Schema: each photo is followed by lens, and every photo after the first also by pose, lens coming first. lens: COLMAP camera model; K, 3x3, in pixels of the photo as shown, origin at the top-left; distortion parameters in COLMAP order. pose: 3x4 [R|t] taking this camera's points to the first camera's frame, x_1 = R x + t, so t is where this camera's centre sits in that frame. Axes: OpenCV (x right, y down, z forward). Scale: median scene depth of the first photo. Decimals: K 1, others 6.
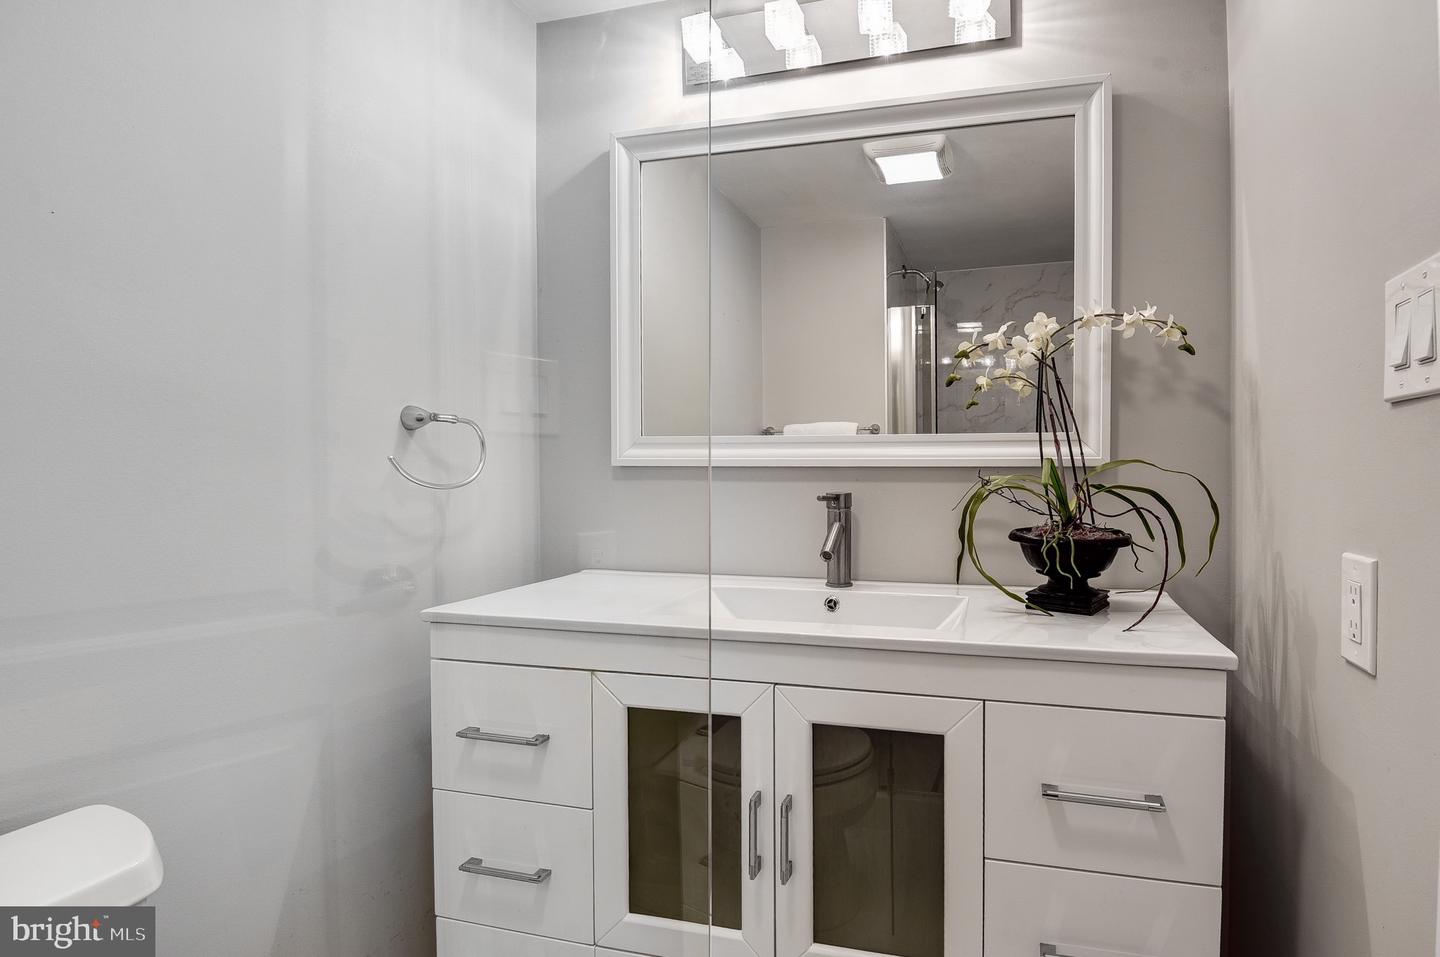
lens RADIAL K [[713.0, 0, 720.0], [0, 713.0, 478.5], [0, 0, 1]] dist [-0.024760, -0.000140]
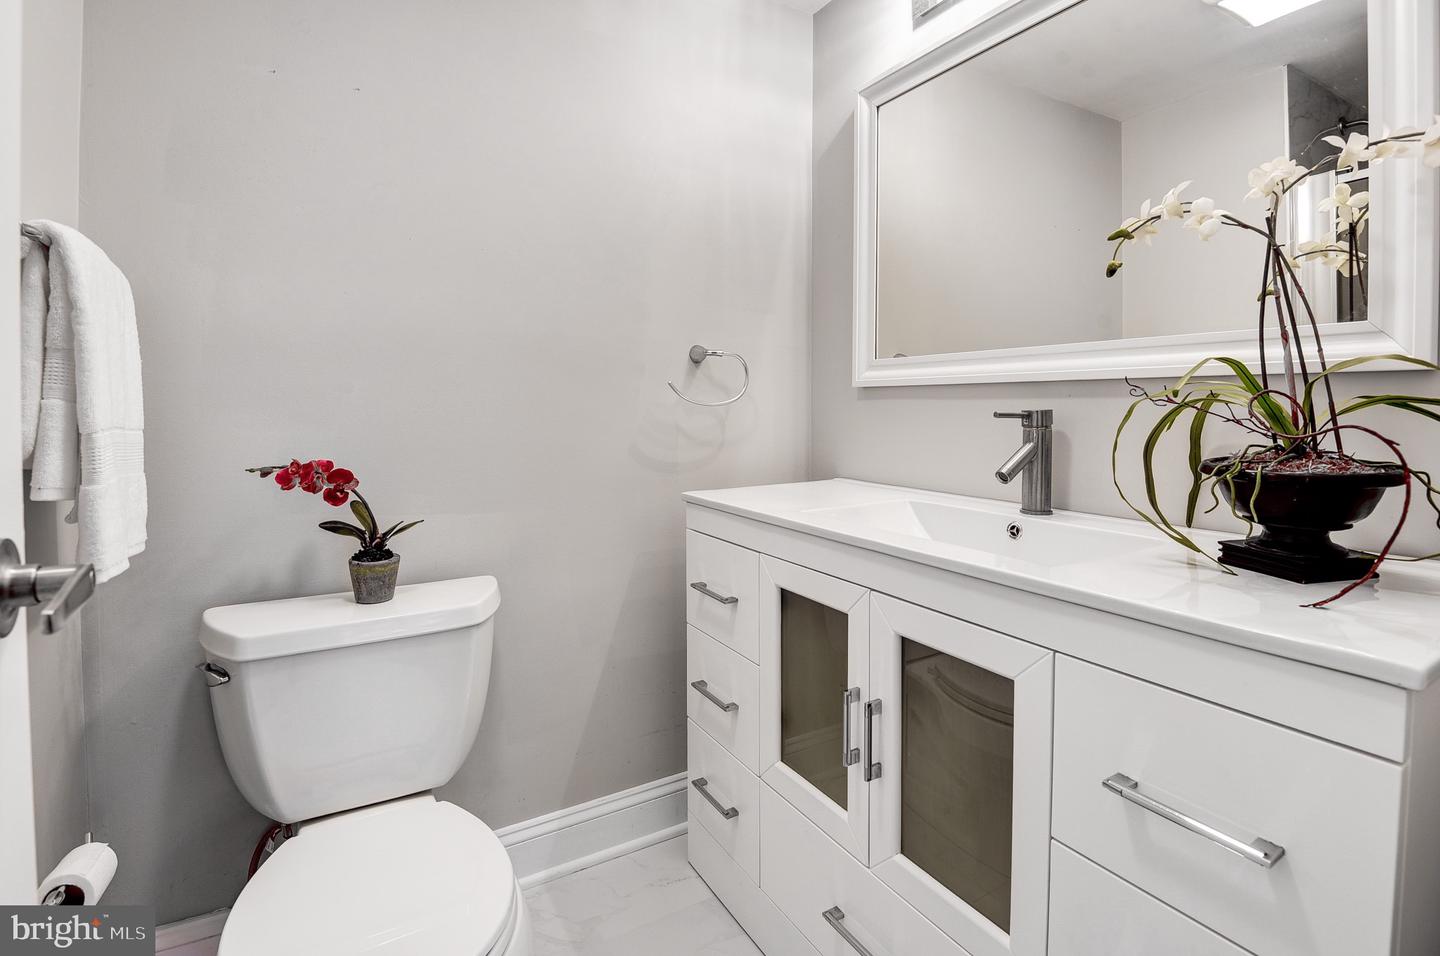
lens RADIAL K [[644.3, 0, 718.1], [0, 644.3, 423.9], [0, 0, 1]] dist [-0.041028, -0.000891]
pose [[0.710408, 0.017835, -0.703564, 0.470854], [-0.007031, 0.999809, 0.018246, 0.026896], [0.703755, -0.008016, 0.710398, 0.149437]]
